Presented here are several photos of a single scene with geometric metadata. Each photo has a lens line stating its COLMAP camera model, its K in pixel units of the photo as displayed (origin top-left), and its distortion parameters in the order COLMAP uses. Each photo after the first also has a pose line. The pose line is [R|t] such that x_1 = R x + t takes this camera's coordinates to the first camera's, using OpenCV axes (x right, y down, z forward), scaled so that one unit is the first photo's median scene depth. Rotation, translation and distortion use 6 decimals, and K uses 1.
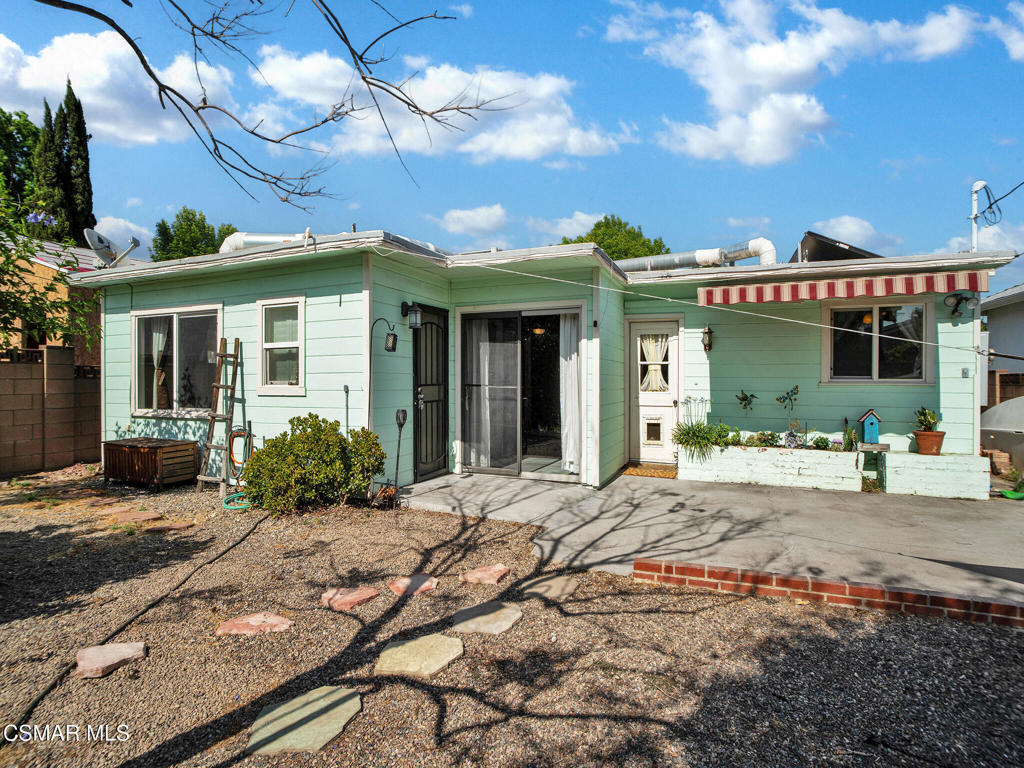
lens RADIAL K [[537.1, 0, 514.3], [0, 537.1, 379.9], [0, 0, 1]] dist [-0.057167, 0.026924]
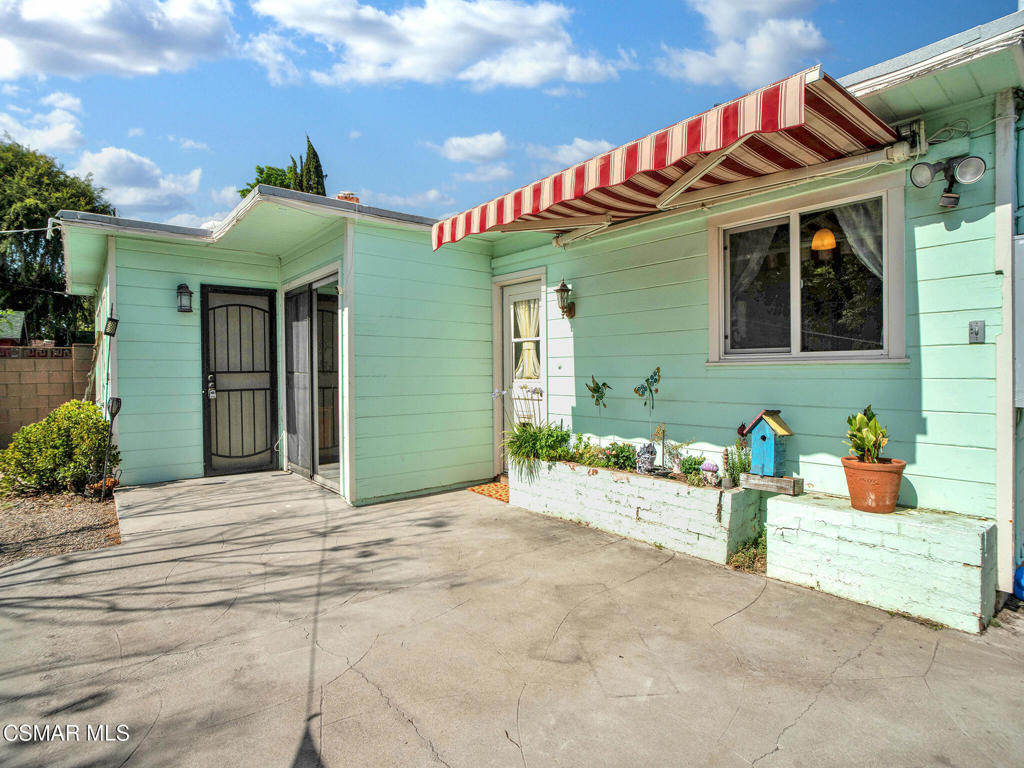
lens RADIAL K [[537.1, 0, 514.3], [0, 537.1, 379.9], [0, 0, 1]] dist [-0.057167, 0.026924]
pose [[0.885750, -0.003954, -0.464146, 0.688091], [0.011361, 0.999849, 0.013162, 0.015583], [0.464024, -0.016932, 0.885661, 0.410986]]
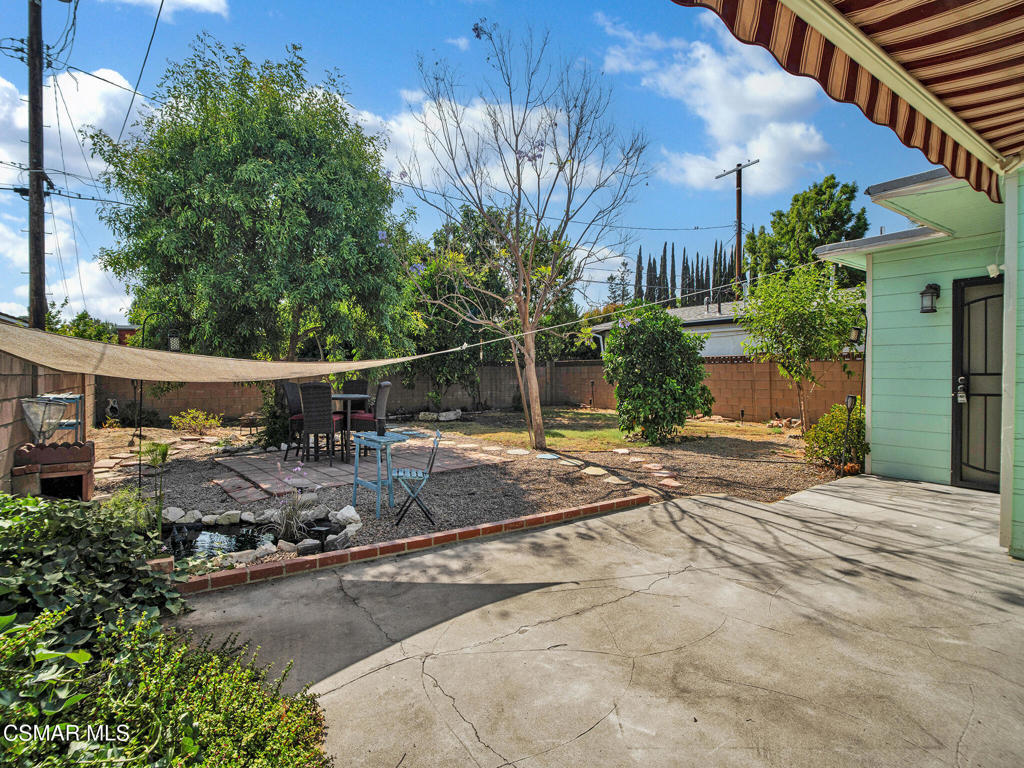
lens RADIAL K [[537.1, 0, 514.3], [0, 537.1, 379.9], [0, 0, 1]] dist [-0.057167, 0.026924]
pose [[-0.572856, -0.004701, -0.819643, 0.883791], [-0.005569, 0.999983, -0.001843, 0.023381], [0.819637, 0.003509, -0.572872, 0.855566]]
